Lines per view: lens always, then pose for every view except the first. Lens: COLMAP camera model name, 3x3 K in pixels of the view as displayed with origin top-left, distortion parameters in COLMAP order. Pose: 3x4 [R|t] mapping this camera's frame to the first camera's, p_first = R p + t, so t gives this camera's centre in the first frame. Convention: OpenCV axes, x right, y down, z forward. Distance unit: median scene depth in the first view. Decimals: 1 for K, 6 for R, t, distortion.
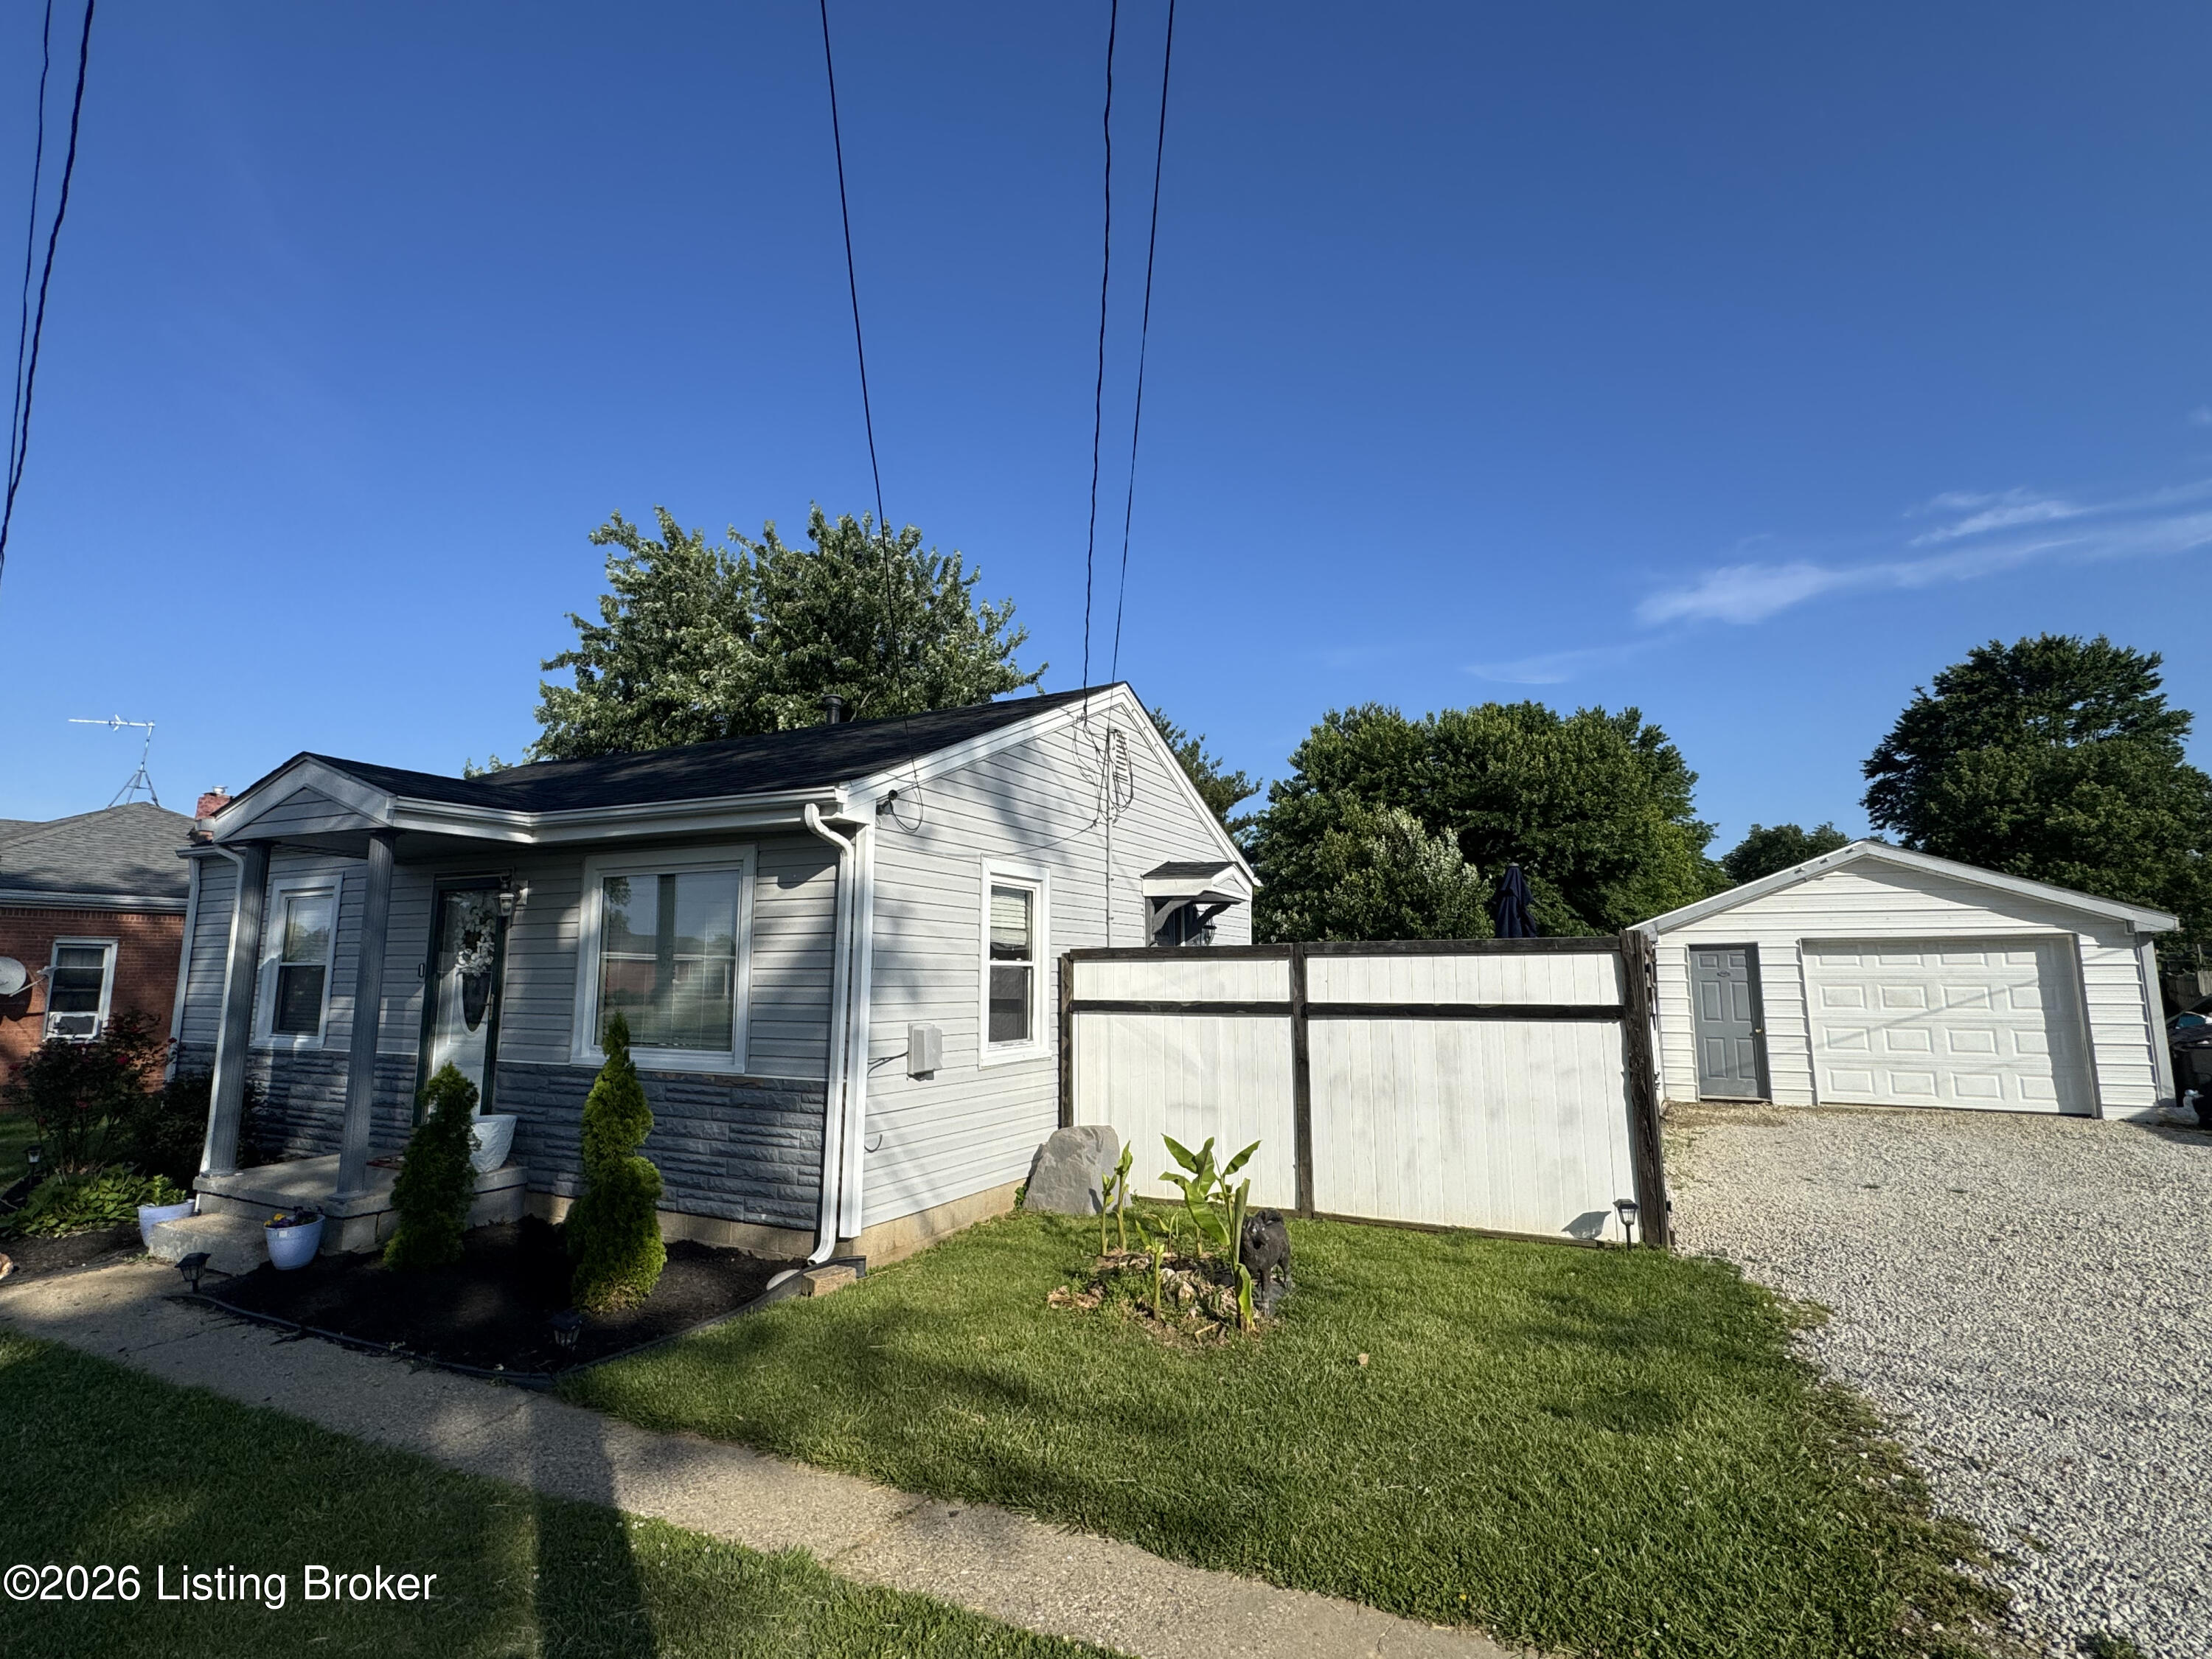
lens RADIAL K [[1056.0, 0, 1101.5], [0, 1056.0, 822.7], [0, 0, 1]] dist [-0.000852, 0.000394]
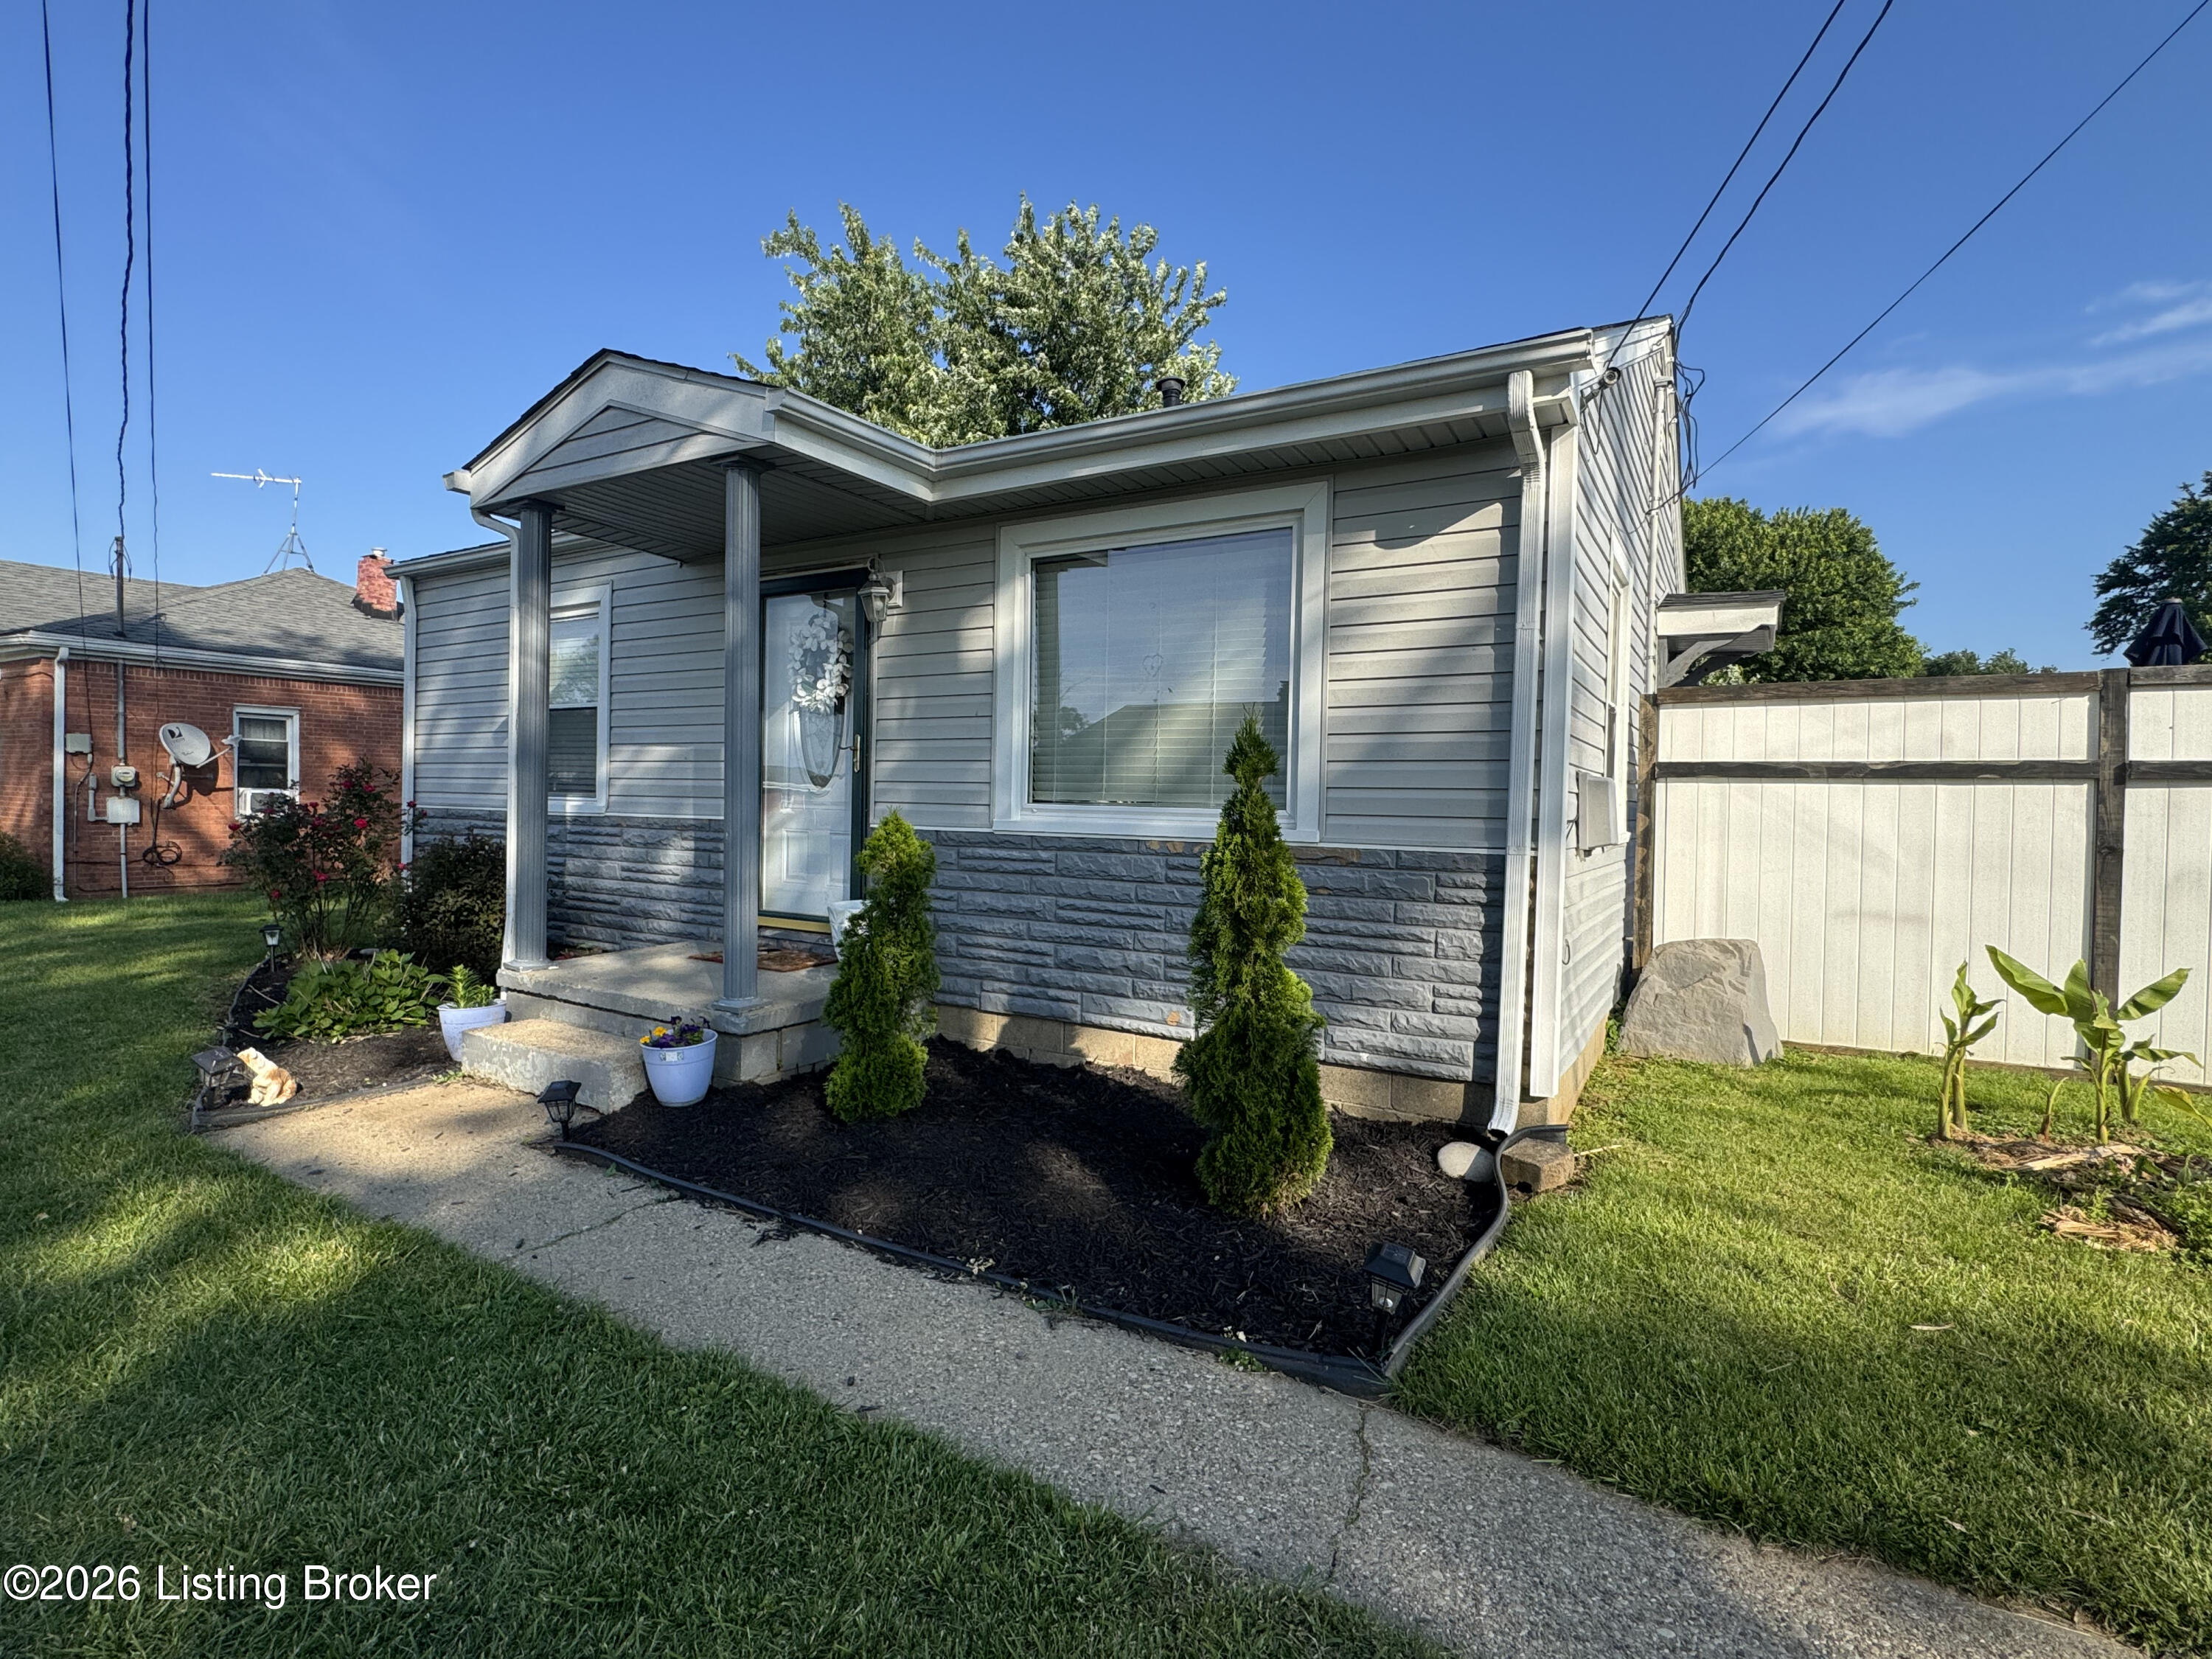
lens RADIAL K [[1056.0, 0, 1101.5], [0, 1056.0, 822.7], [0, 0, 1]] dist [-0.000852, 0.000394]
pose [[0.996978, 0.021576, -0.074632, -0.378600], [-0.009221, 0.986734, 0.162085, 0.109775], [0.077139, -0.160907, 0.983951, 0.320345]]
